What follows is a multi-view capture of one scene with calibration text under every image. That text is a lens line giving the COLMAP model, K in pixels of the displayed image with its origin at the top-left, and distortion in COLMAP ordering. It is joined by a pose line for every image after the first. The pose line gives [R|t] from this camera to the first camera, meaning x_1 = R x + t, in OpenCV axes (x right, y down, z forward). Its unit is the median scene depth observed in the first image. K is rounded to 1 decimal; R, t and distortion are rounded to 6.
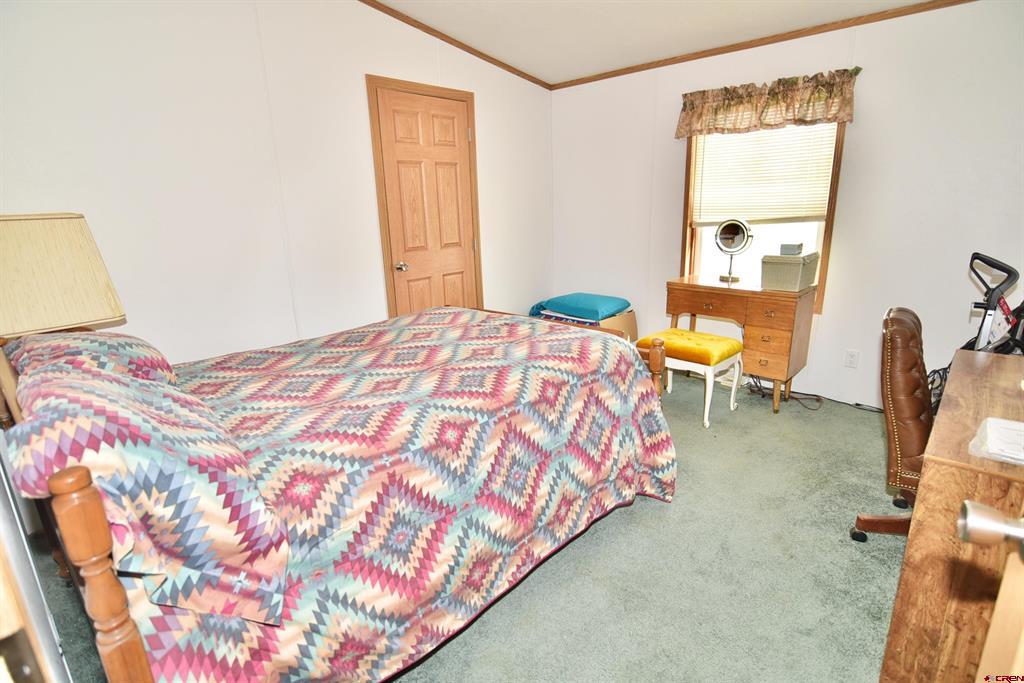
lens RADIAL K [[516.6, 0, 513.5], [0, 516.6, 345.7], [0, 0, 1]] dist [0.003256, 0.001083]
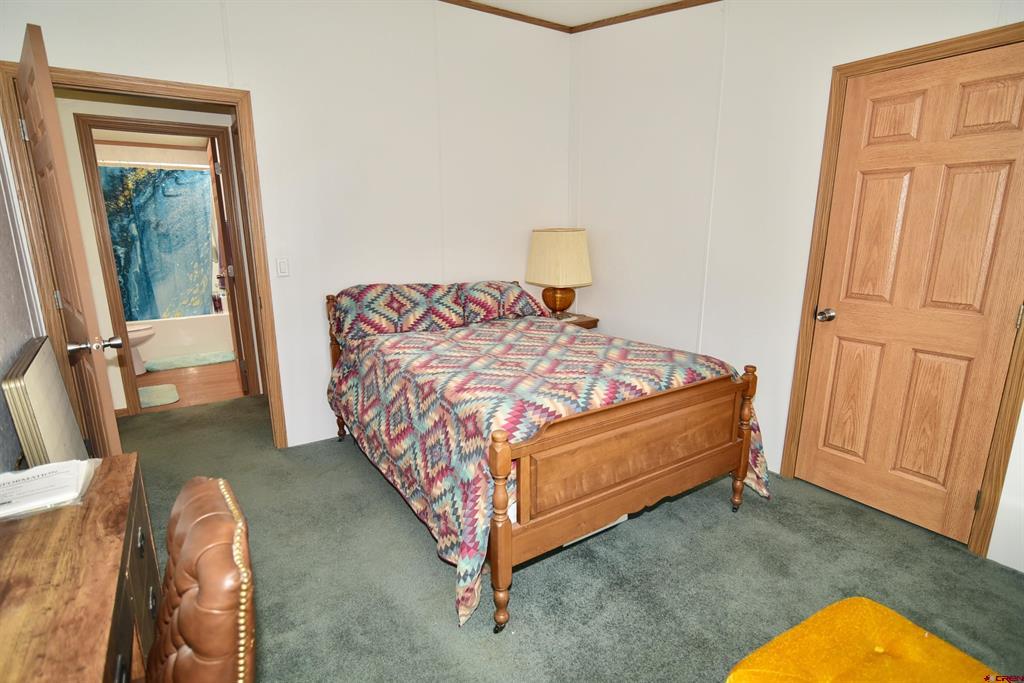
lens RADIAL K [[524.6, 0, 512.0], [0, 524.6, 340.1], [0, 0, 1]] dist [0.001050, 0.000226]
pose [[-0.252489, 0.252682, -0.934024, 0.619009], [-0.243435, 0.917663, 0.314061, -0.251025], [0.936477, 0.306671, -0.170188, 0.732780]]
